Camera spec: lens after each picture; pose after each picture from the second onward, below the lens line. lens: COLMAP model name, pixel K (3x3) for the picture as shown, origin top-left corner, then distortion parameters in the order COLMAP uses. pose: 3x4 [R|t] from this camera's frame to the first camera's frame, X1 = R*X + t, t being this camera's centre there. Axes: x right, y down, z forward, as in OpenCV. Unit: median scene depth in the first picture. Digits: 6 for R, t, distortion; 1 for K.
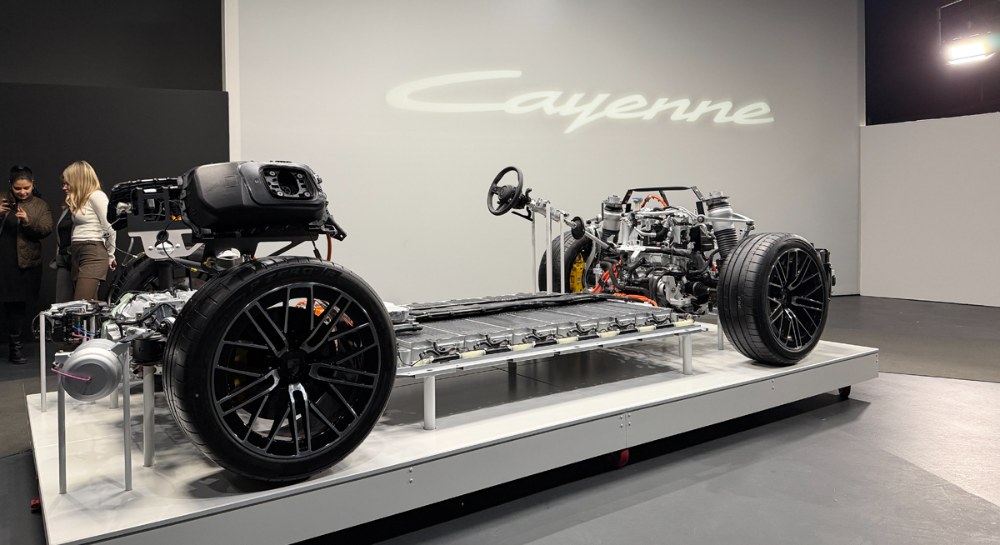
lens RADIAL K [[704.4, 0, 465.9], [0, 704.4, 222.6], [0, 0, 1]] dist [0.008516, -0.016671]
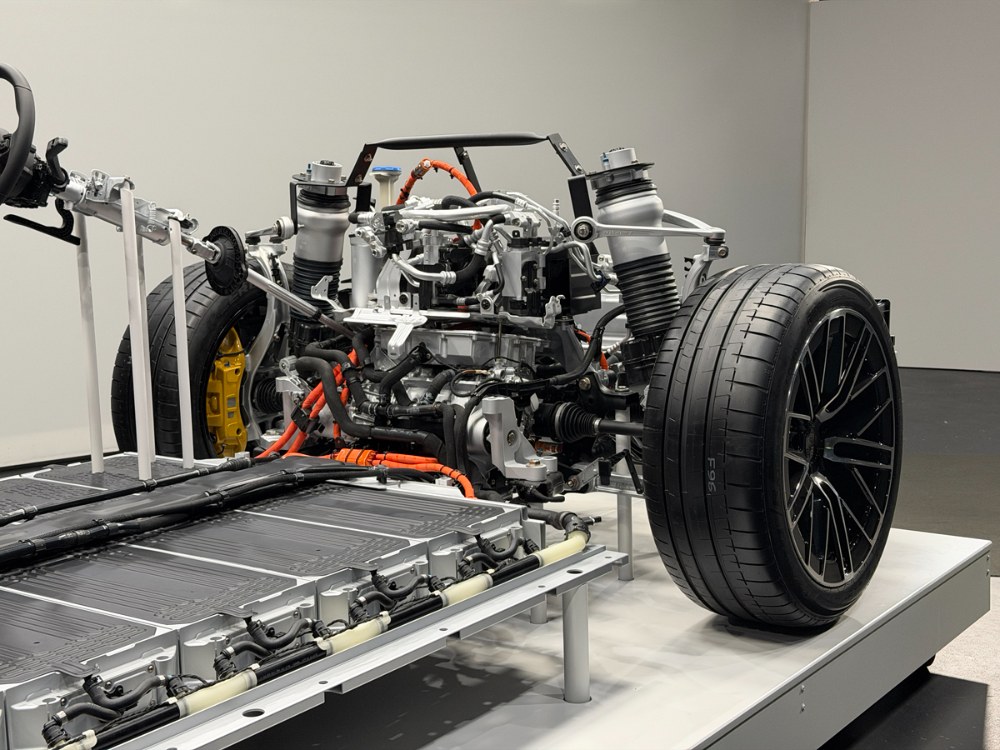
lens RADIAL K [[1386.0, 0, 498.9], [0, 1386.0, 369.8], [0, 0, 1]] dist [0.145924, 0.000000]
pose [[0.933546, -0.061050, 0.353220, 0.051097], [0.020188, 0.992780, 0.118235, -0.019664], [-0.357888, -0.103247, 0.928039, 0.395615]]
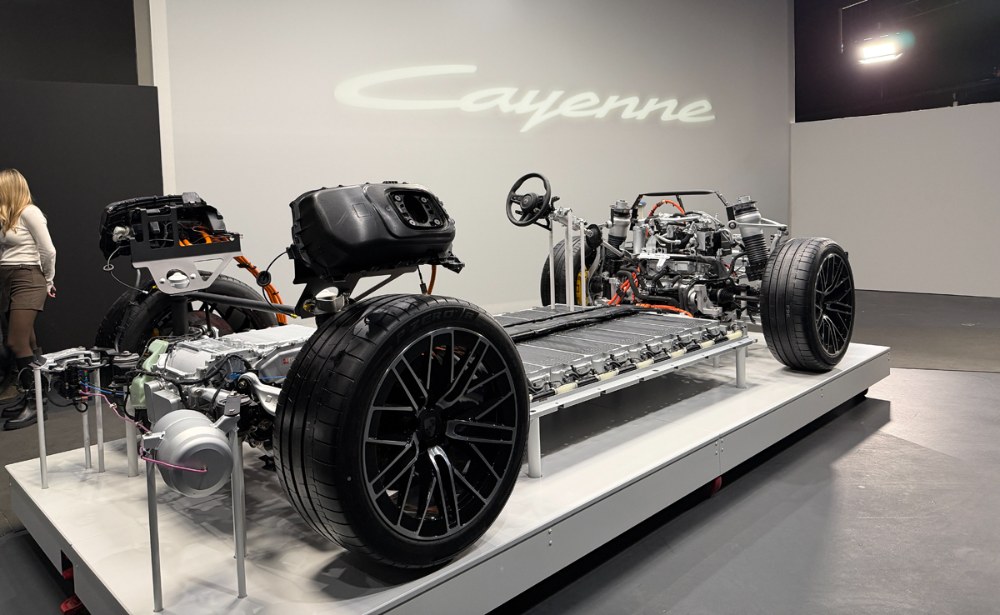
lens RADIAL K [[707.4, 0, 451.0], [0, 707.4, 239.8], [0, 0, 1]] dist [0.008304, -0.019063]
pose [[0.986016, -0.029262, 0.164059, -0.223108], [0.023700, 0.999079, 0.035759, -0.031052], [-0.164954, -0.031371, 0.985802, 0.107717]]
